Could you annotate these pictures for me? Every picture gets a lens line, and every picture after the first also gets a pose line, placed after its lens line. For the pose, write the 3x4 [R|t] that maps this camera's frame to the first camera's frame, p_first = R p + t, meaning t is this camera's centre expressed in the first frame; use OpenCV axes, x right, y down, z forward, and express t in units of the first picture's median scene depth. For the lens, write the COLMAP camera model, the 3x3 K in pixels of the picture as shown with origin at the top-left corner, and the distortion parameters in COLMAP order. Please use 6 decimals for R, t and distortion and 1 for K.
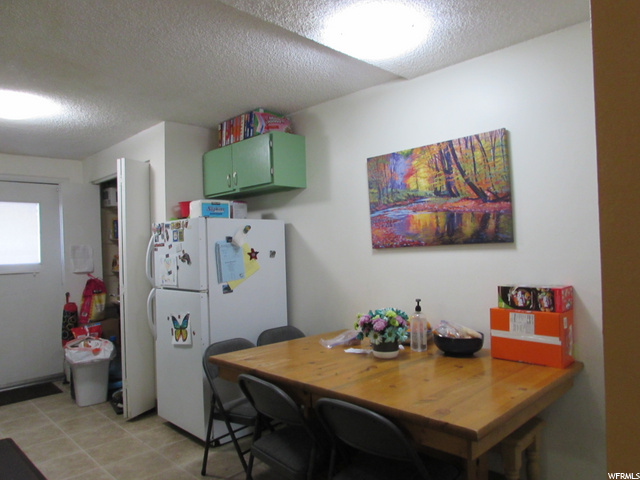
lens RADIAL K [[451.7, 0, 318.2], [0, 451.7, 242.2], [0, 0, 1]] dist [-0.045671, 0.026957]
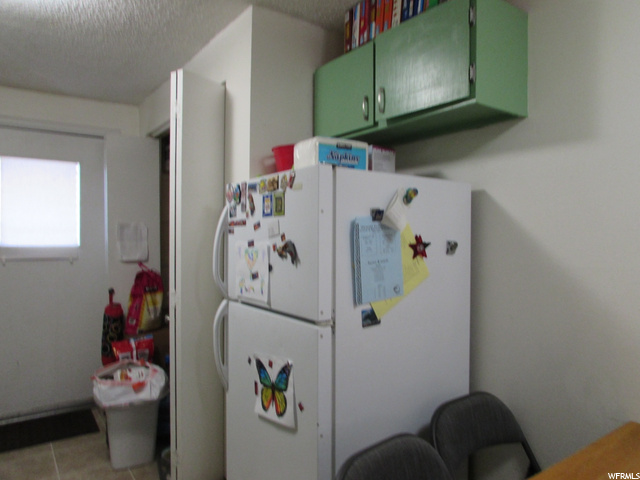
lens RADIAL K [[451.7, 0, 318.2], [0, 451.7, 242.2], [0, 0, 1]] dist [-0.045671, 0.026957]
pose [[0.985680, 0.036803, -0.164564, -0.162993], [-0.032351, 0.999037, 0.029655, 0.009750], [0.165497, -0.023906, 0.985920, 0.468044]]
